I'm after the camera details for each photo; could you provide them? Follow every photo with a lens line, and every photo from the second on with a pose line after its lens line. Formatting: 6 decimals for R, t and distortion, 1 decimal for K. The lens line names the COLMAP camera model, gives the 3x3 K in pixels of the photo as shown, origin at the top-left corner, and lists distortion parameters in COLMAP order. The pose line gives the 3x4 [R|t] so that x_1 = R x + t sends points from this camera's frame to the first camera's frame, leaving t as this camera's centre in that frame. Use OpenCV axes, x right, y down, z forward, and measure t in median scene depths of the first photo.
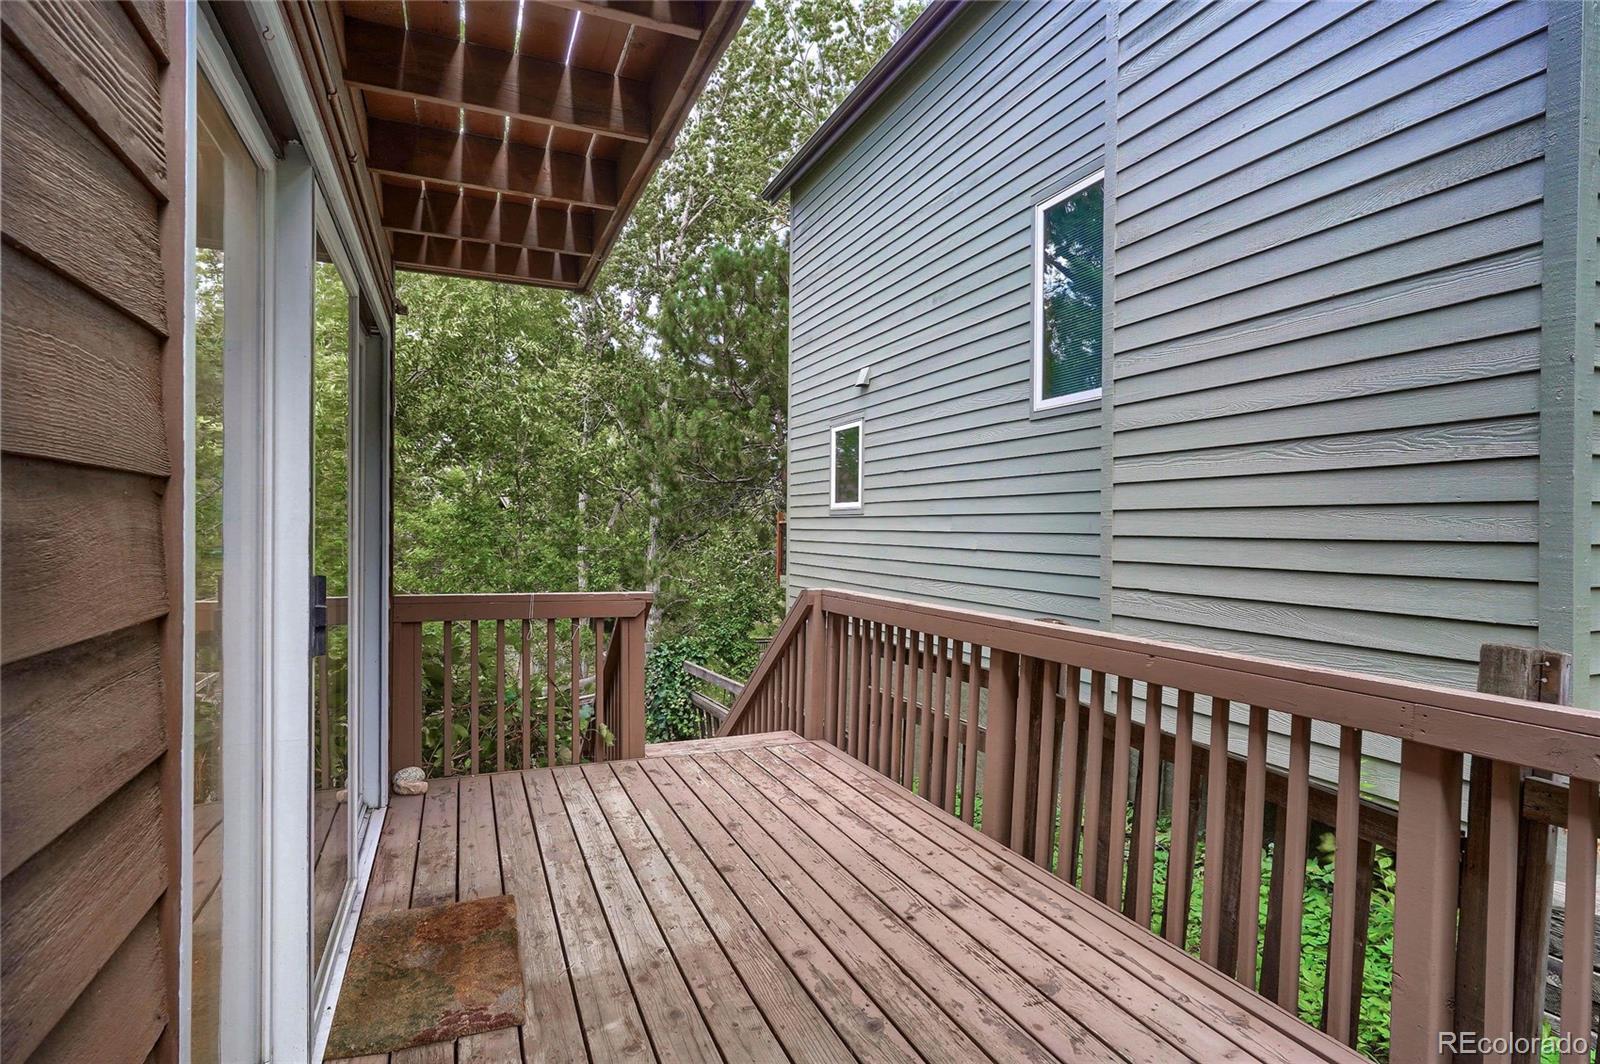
lens RADIAL K [[821.1, 0, 800.9], [0, 821.1, 529.9], [0, 0, 1]] dist [-0.006892, 0.003564]
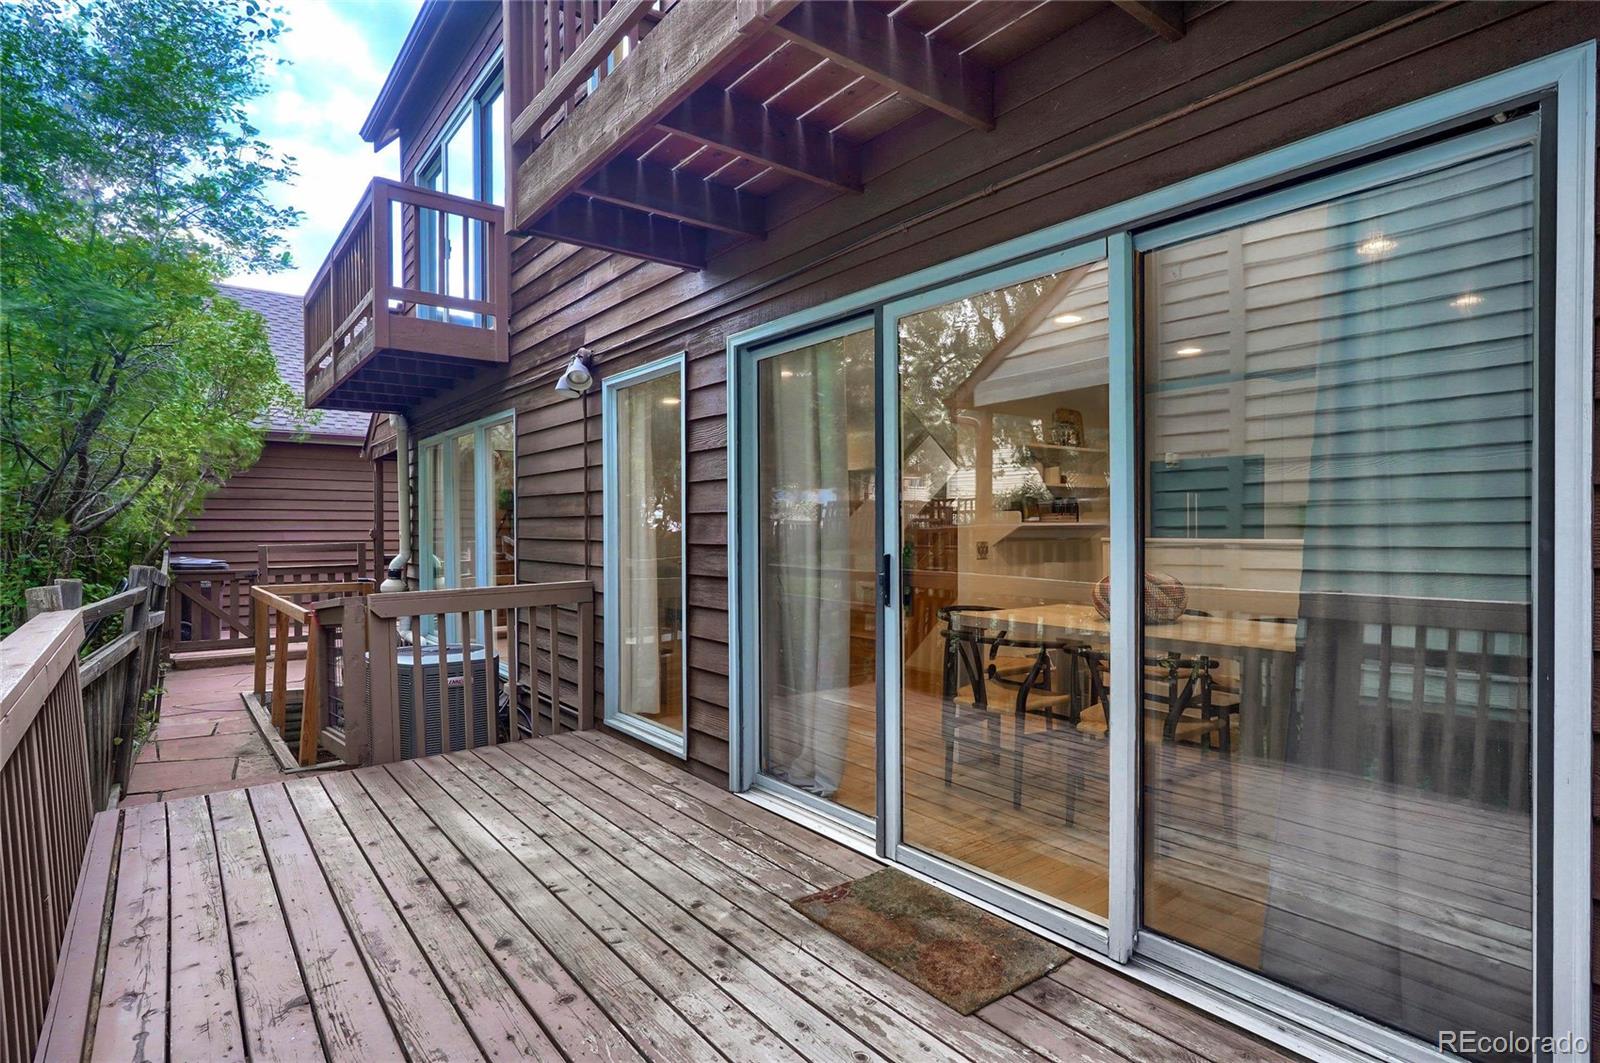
lens RADIAL K [[821.1, 0, 804.3], [0, 821.1, 529.9], [0, 0, 1]] dist [-0.006892, 0.003564]
pose [[-0.964698, -0.002635, -0.263347, -0.014543], [-0.004123, 0.999979, 0.005097, 0.000125], [0.263328, 0.006002, -0.964688, 2.093317]]
